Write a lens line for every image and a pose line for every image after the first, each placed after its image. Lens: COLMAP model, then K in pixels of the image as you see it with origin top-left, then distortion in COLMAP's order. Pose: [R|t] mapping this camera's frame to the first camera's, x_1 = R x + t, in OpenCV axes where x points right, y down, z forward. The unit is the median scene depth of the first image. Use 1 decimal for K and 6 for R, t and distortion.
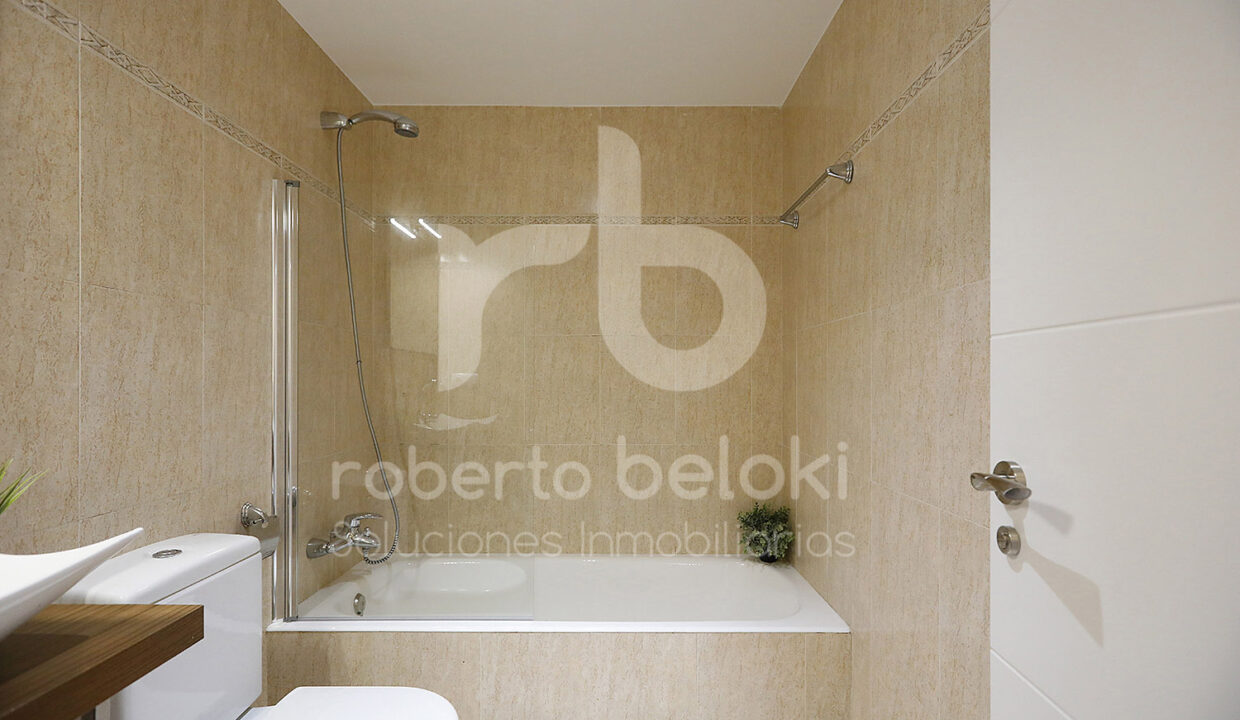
lens RADIAL K [[549.6, 0, 620.7], [0, 549.6, 379.6], [0, 0, 1]] dist [-0.003279, 0.002555]
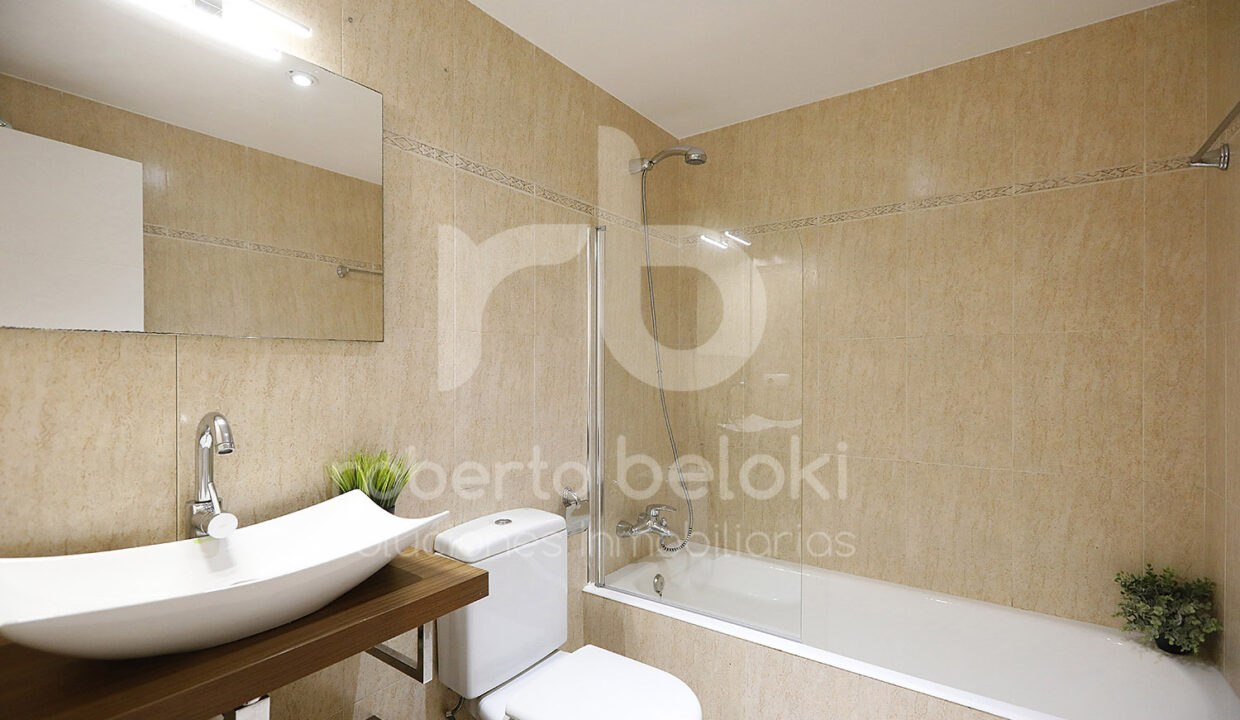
lens RADIAL K [[549.6, 0, 639.7], [0, 549.6, 366.3], [0, 0, 1]] dist [-0.003279, 0.002555]
pose [[0.817343, -0.000170, -0.576151, 0.152634], [0.001389, 0.999998, 0.001675, -0.046081], [0.576150, -0.002169, 0.817341, 0.044991]]
